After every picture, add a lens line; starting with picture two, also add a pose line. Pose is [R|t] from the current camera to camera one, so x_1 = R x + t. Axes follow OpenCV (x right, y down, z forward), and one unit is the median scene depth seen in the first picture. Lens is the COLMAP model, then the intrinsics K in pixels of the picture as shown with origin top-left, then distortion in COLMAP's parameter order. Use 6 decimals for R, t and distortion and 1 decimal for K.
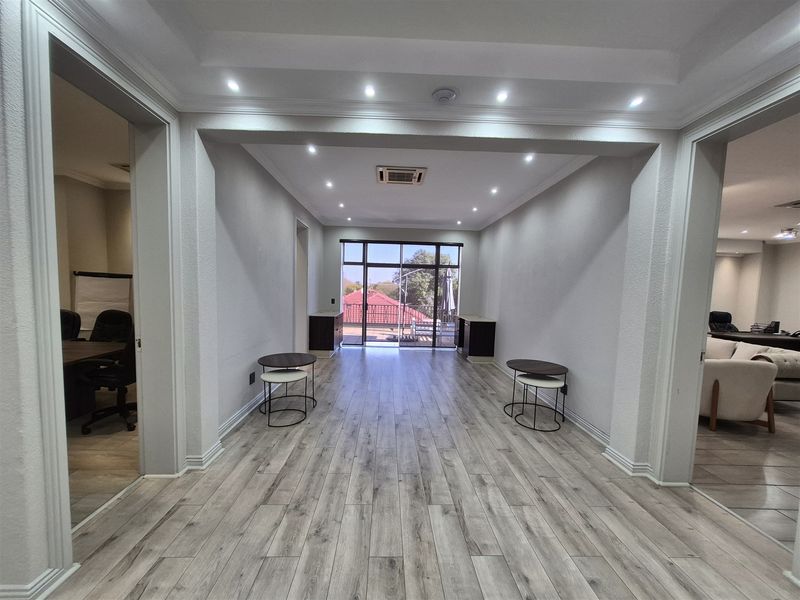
lens RADIAL K [[317.1, 0, 395.7], [0, 317.1, 312.6], [0, 0, 1]] dist [0.002179, 0.000497]
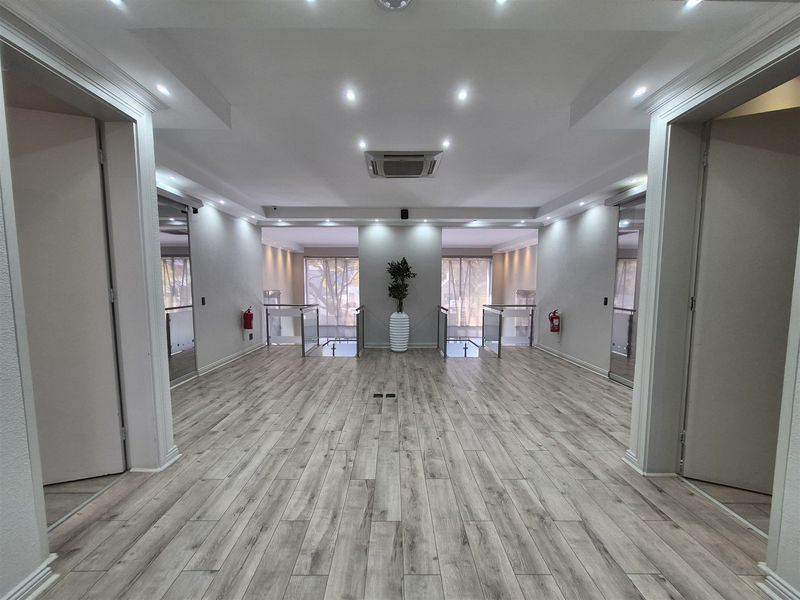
lens RADIAL K [[316.8, 0, 395.8], [0, 316.8, 302.6], [0, 0, 1]] dist [-0.007622, 0.000139]
pose [[-0.999280, -0.031668, 0.020895, 0.106962], [-0.028545, 0.990329, 0.135774, -0.117536], [-0.024993, 0.135080, -0.990519, 1.649166]]
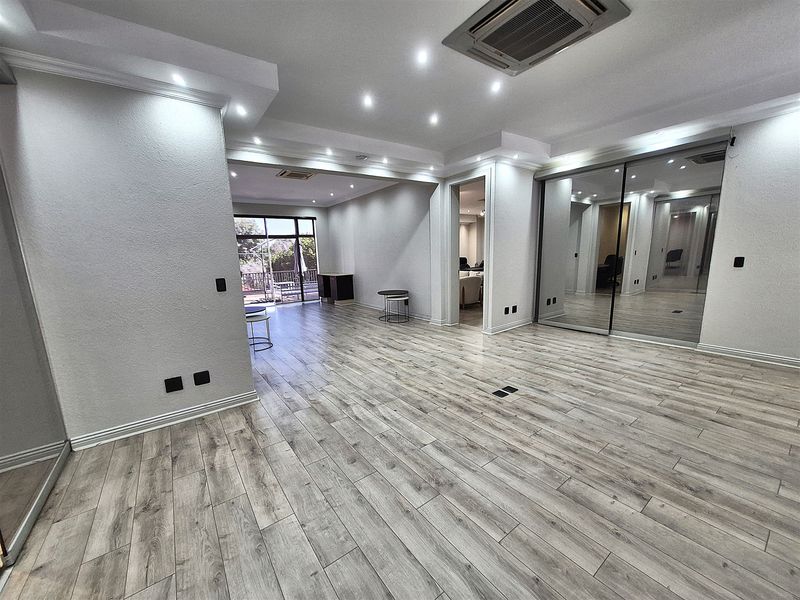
lens RADIAL K [[317.1, 0, 395.7], [0, 317.1, 312.6], [0, 0, 1]] dist [0.002179, 0.000497]
pose [[0.826991, -0.162617, 0.538184, -0.877660], [0.103971, 0.984980, 0.137856, 0.056131], [-0.552518, -0.058051, 0.831477, -0.856085]]
